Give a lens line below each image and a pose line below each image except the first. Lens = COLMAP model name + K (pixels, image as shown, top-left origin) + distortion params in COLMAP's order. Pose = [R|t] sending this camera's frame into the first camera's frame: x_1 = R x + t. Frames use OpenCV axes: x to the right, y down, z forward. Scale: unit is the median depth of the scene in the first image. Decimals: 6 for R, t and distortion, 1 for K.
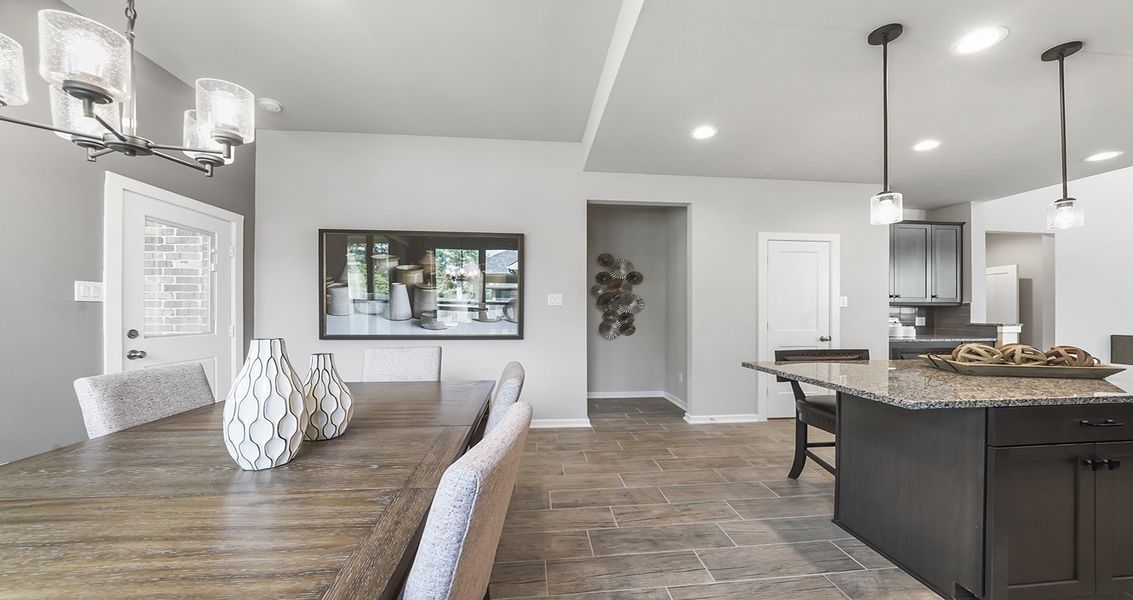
lens RADIAL K [[405.3, 0, 567.4], [0, 405.3, 311.7], [0, 0, 1]] dist [-0.014645, 0.000410]
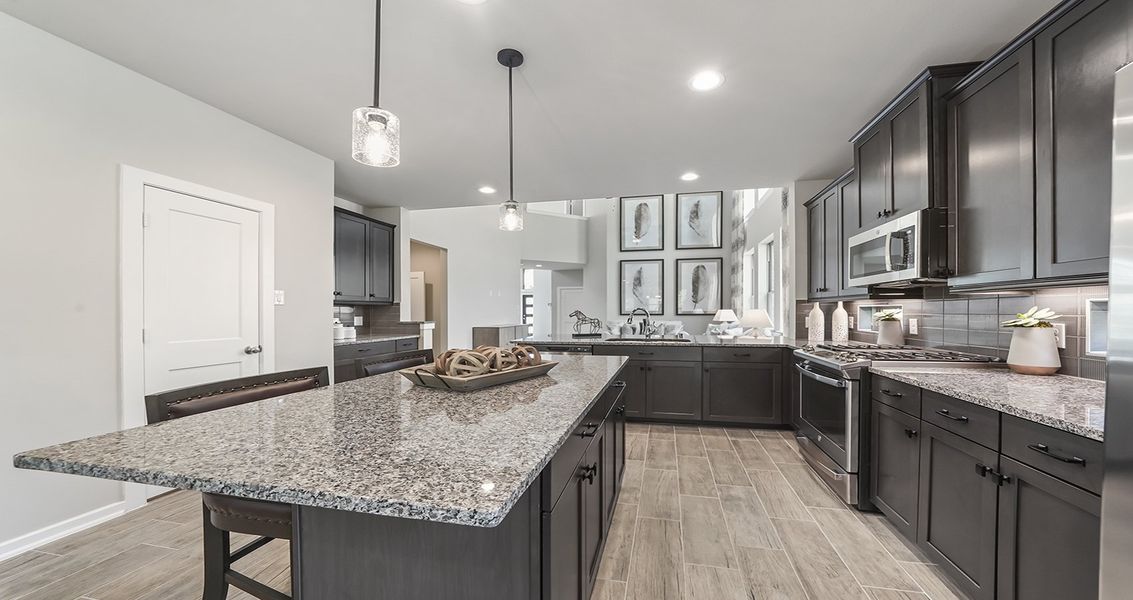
lens RADIAL K [[405.3, 0, 580.2], [0, 405.3, 312.8], [0, 0, 1]] dist [-0.014645, 0.000410]
pose [[0.300737, -0.005757, 0.953690, 0.147330], [0.002513, 0.999983, 0.005244, 0.000366], [-0.953704, 0.000820, 0.300746, 0.249640]]
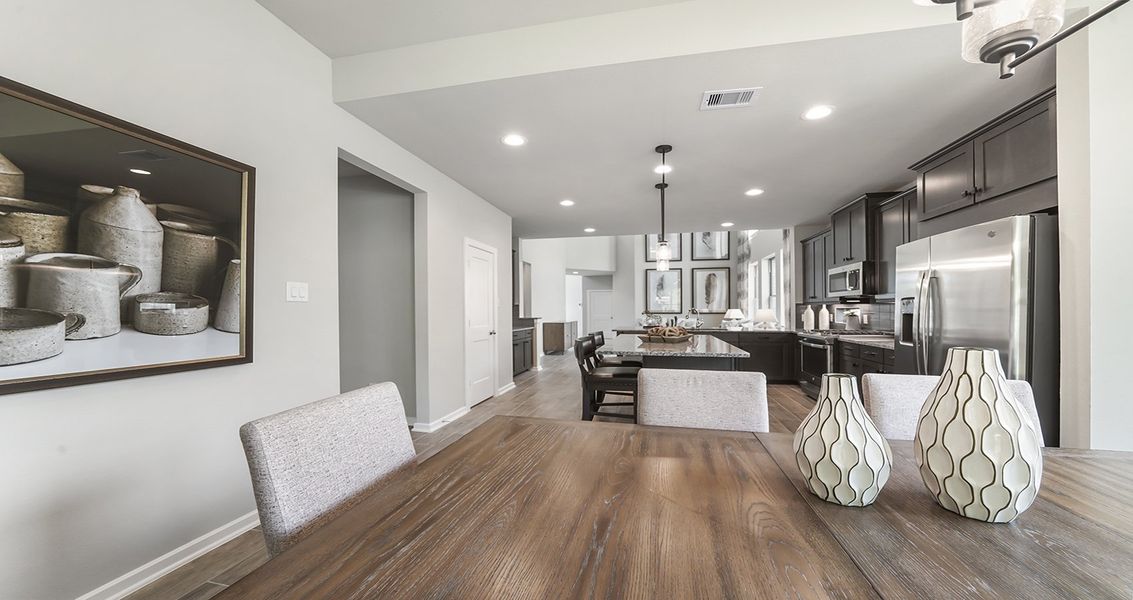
lens RADIAL K [[405.3, 0, 567.0], [0, 405.3, 306.2], [0, 0, 1]] dist [-0.014645, 0.000410]
pose [[0.298225, 0.007897, 0.954463, -0.464169], [0.001857, 0.999959, -0.008854, -0.001749], [-0.954494, 0.004413, 0.298198, 0.412961]]
